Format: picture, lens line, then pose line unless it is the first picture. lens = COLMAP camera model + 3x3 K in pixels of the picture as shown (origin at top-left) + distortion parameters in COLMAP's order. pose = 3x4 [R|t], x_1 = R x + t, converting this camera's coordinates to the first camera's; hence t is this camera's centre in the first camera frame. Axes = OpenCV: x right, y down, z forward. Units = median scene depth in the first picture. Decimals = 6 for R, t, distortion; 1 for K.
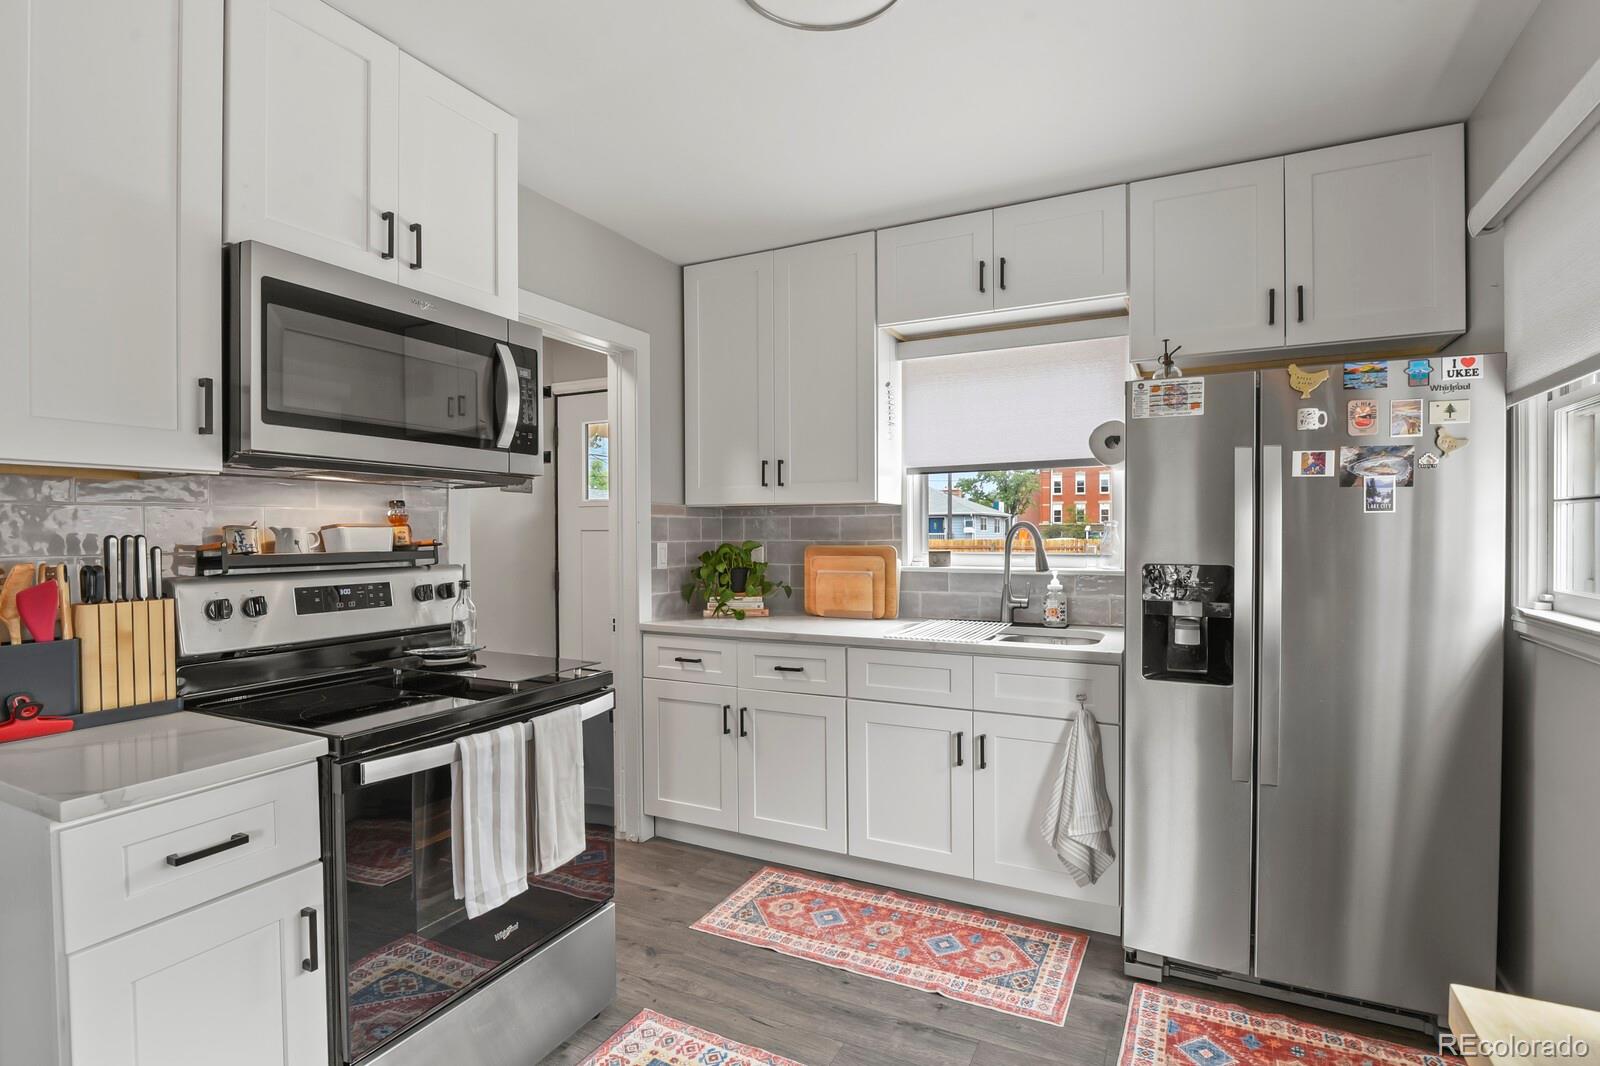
lens RADIAL K [[783.7, 0, 804.5], [0, 783.7, 538.2], [0, 0, 1]] dist [0.002150, -0.012347]
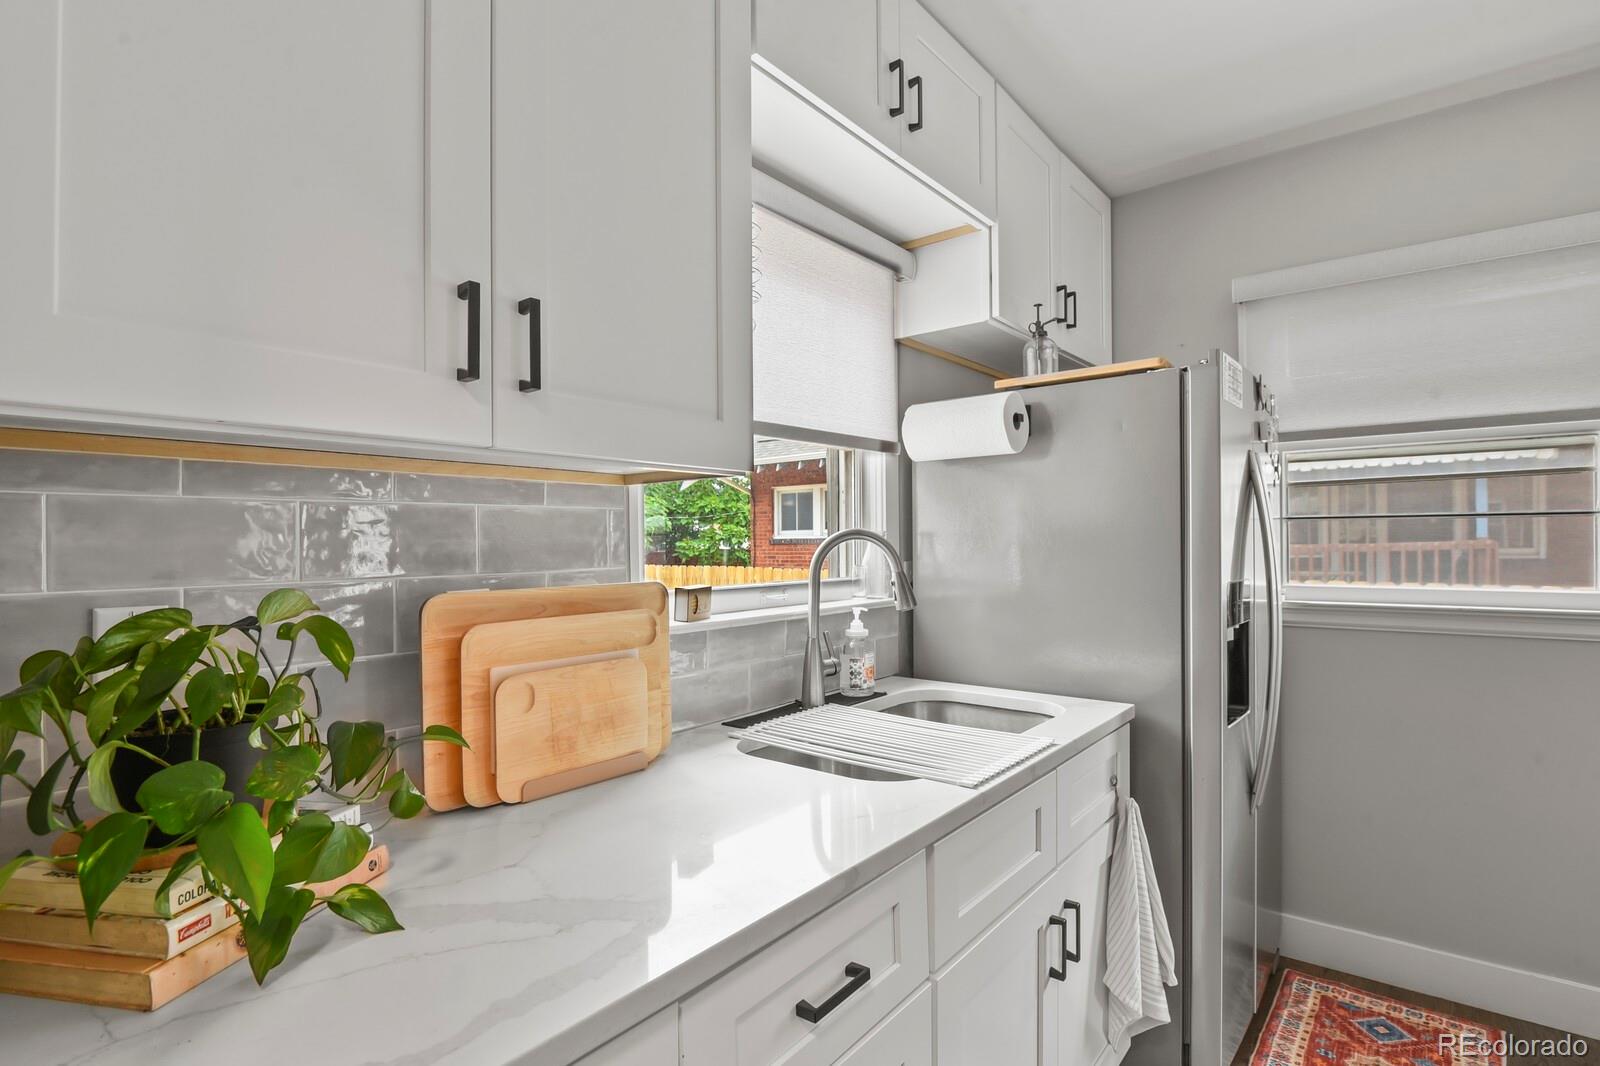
lens RADIAL K [[783.7, 0, 804.5], [0, 783.7, 538.2], [0, 0, 1]] dist [0.002150, -0.012347]
pose [[0.202034, 0.004728, 0.979367, -0.233582], [0.017267, 0.999816, -0.008388, -0.007115], [-0.979226, 0.018605, 0.201915, 0.676829]]
